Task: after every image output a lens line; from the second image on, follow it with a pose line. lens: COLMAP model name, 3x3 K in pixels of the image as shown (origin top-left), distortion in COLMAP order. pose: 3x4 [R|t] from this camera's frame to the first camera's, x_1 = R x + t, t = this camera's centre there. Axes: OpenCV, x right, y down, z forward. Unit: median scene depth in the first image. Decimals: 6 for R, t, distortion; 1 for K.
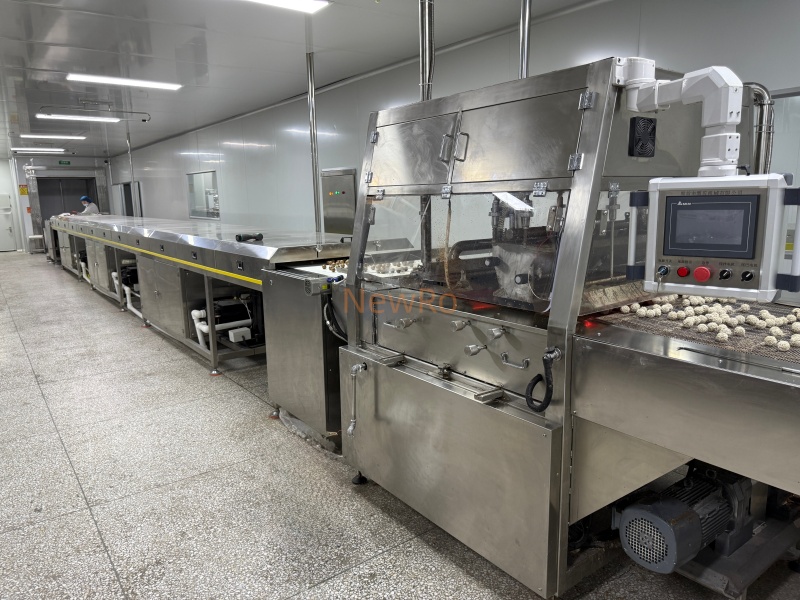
lens RADIAL K [[577.3, 0, 399.8], [0, 577.3, 299.5], [0, 0, 1]] dist [-0.010469, -0.006774]
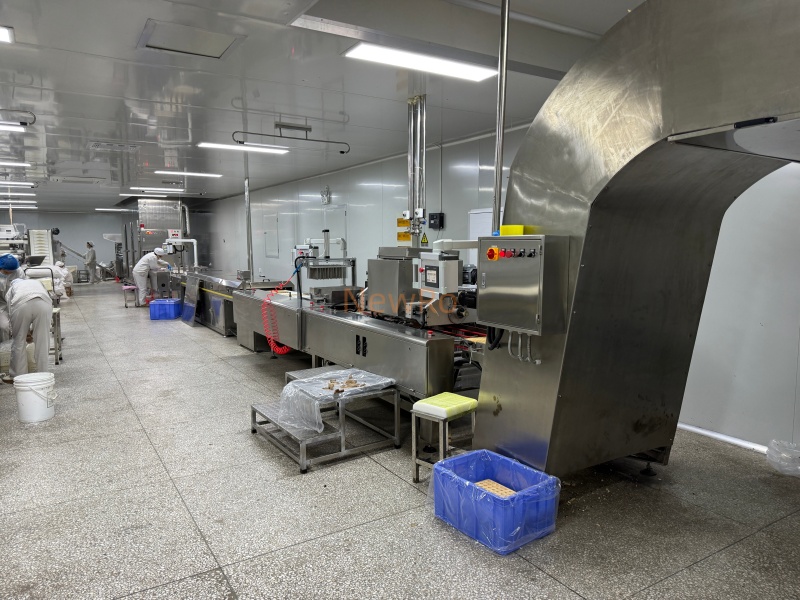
lens RADIAL K [[577.3, 0, 399.5], [0, 577.3, 301.5], [0, 0, 1]] dist [-0.010469, -0.006774]
pose [[-0.995967, 0.011638, 0.088965, -1.143944], [0.036193, 0.959414, 0.279669, -0.354204], [-0.082100, 0.281761, -0.955966, 1.939013]]
